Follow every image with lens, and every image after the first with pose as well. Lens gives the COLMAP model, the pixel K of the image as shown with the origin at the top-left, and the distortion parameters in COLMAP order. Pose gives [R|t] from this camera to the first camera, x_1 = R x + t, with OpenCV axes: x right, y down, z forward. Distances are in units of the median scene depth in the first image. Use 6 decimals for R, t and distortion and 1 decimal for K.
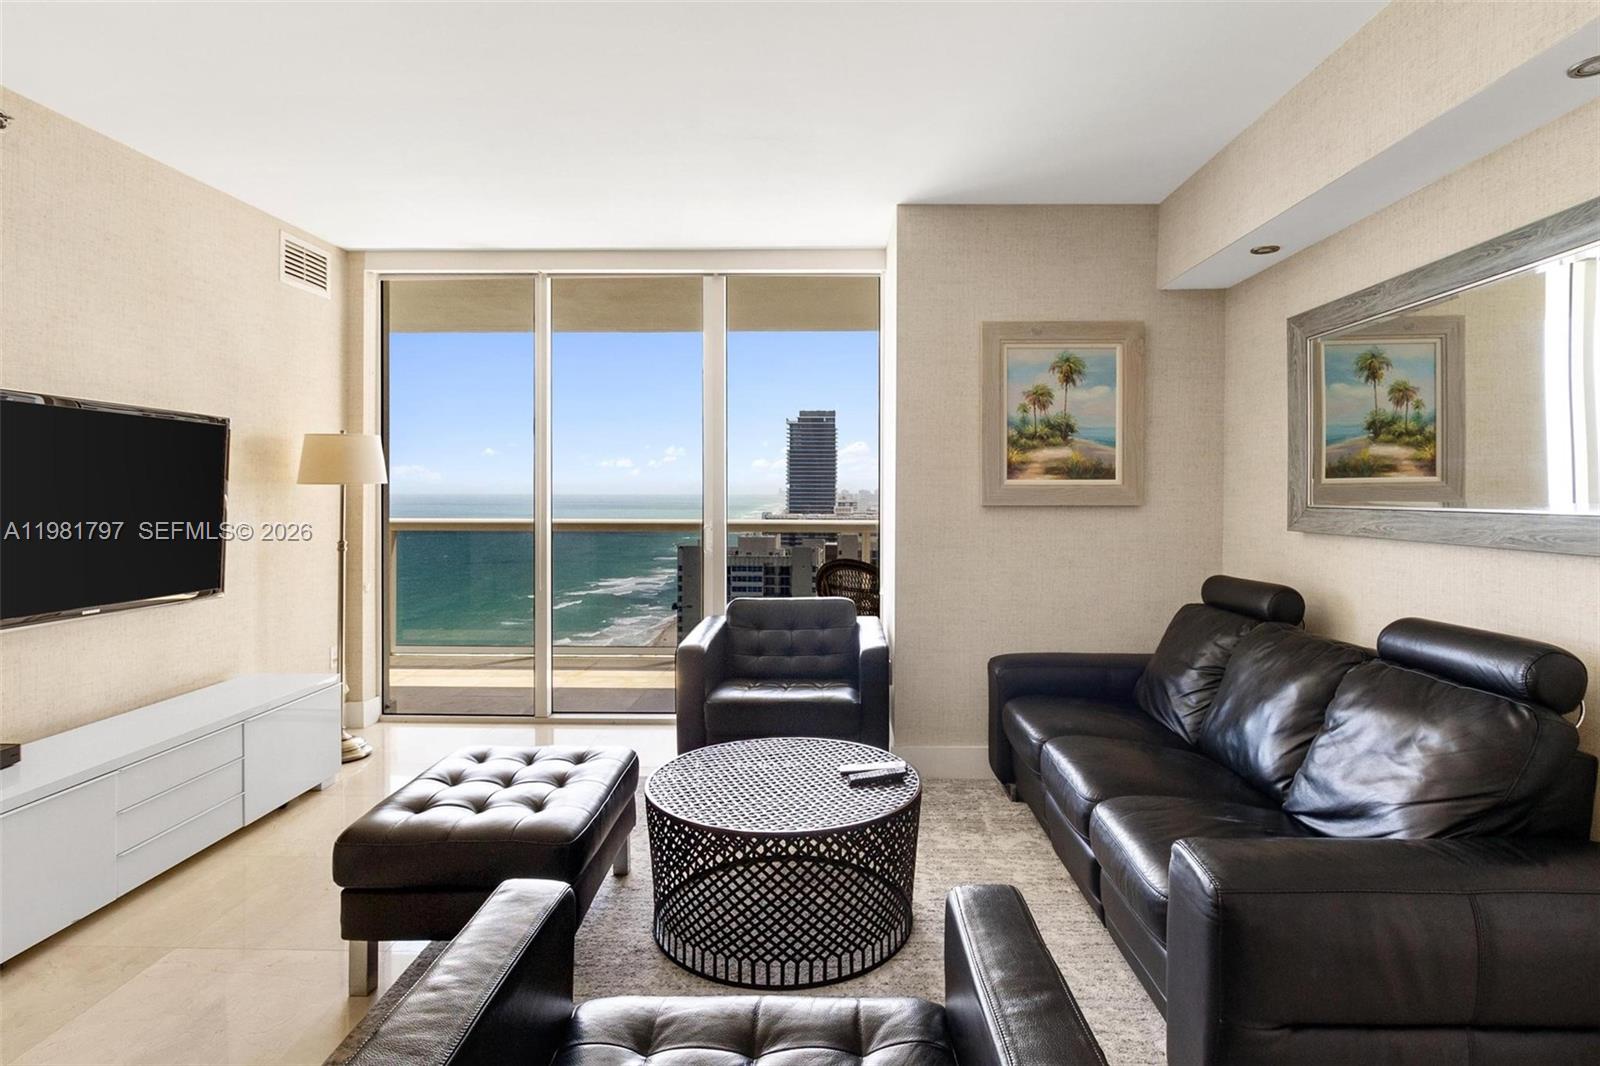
lens RADIAL K [[874.3, 0, 798.4], [0, 874.3, 517.8], [0, 0, 1]] dist [0.000279, 0.000406]
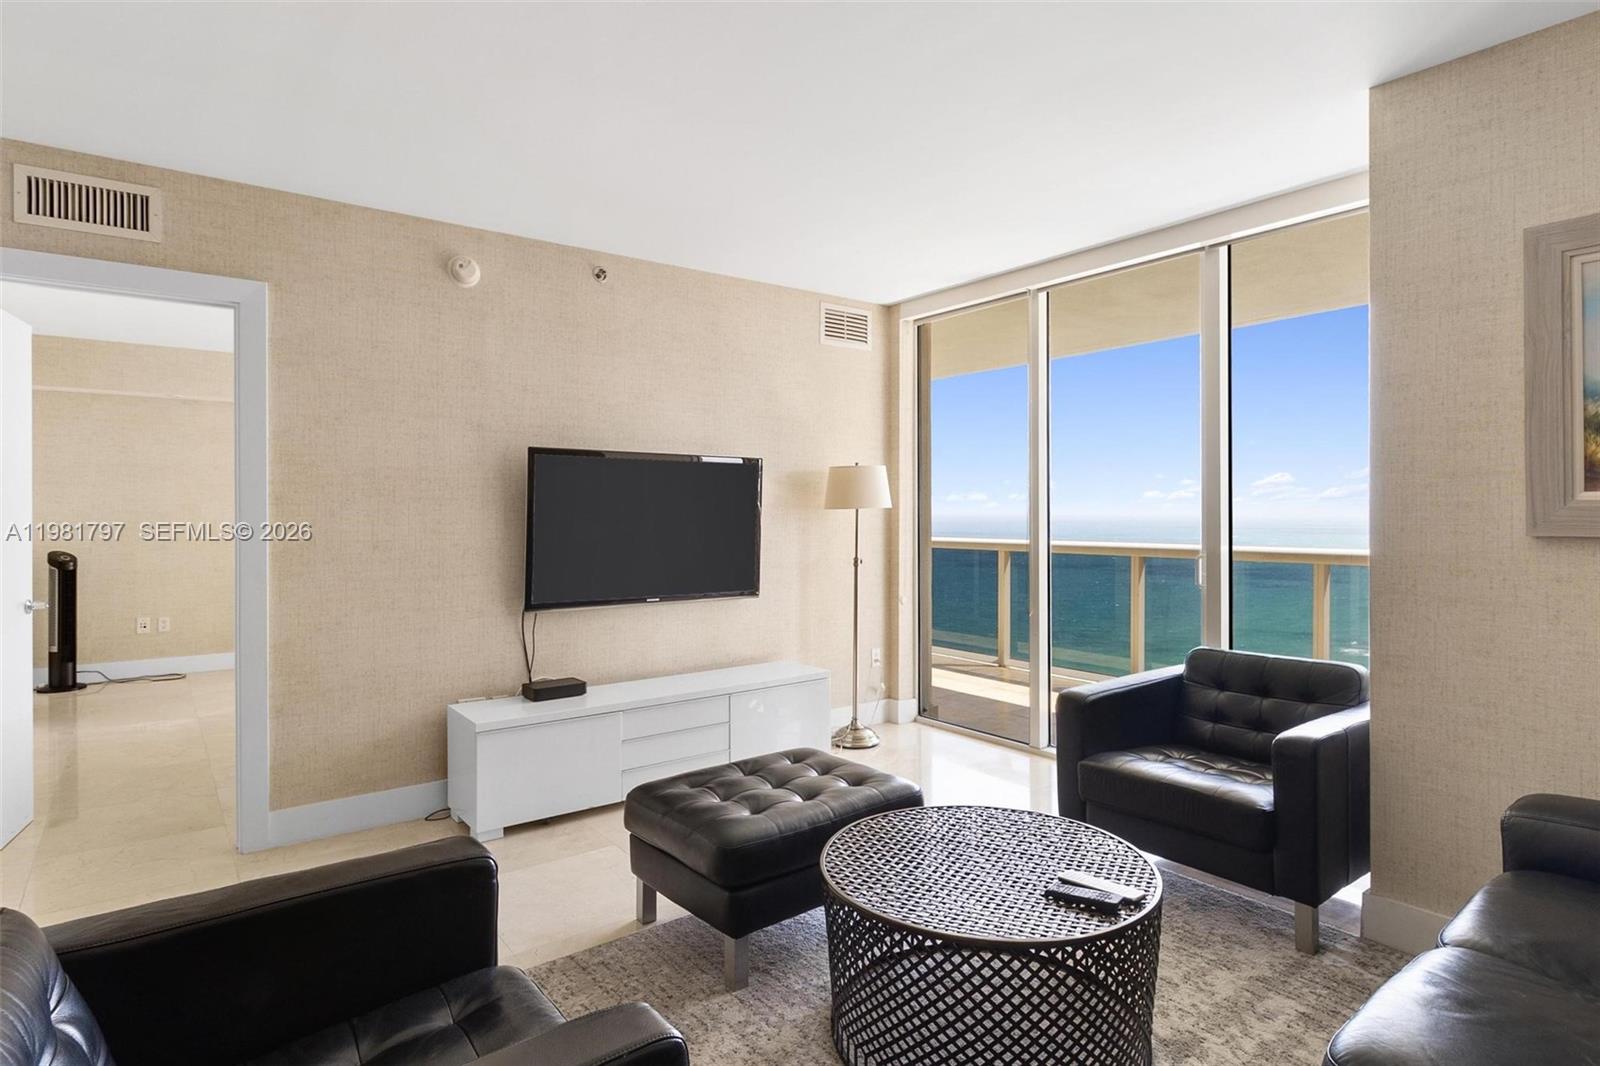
lens RADIAL K [[874.3, 0, 798.4], [0, 874.3, 517.8], [0, 0, 1]] dist [0.000279, 0.000406]
pose [[0.610274, -0.000240, -0.792191, 0.347782], [-0.015484, 0.999805, -0.012231, -0.010623], [0.792039, 0.019730, 0.610151, 0.223967]]
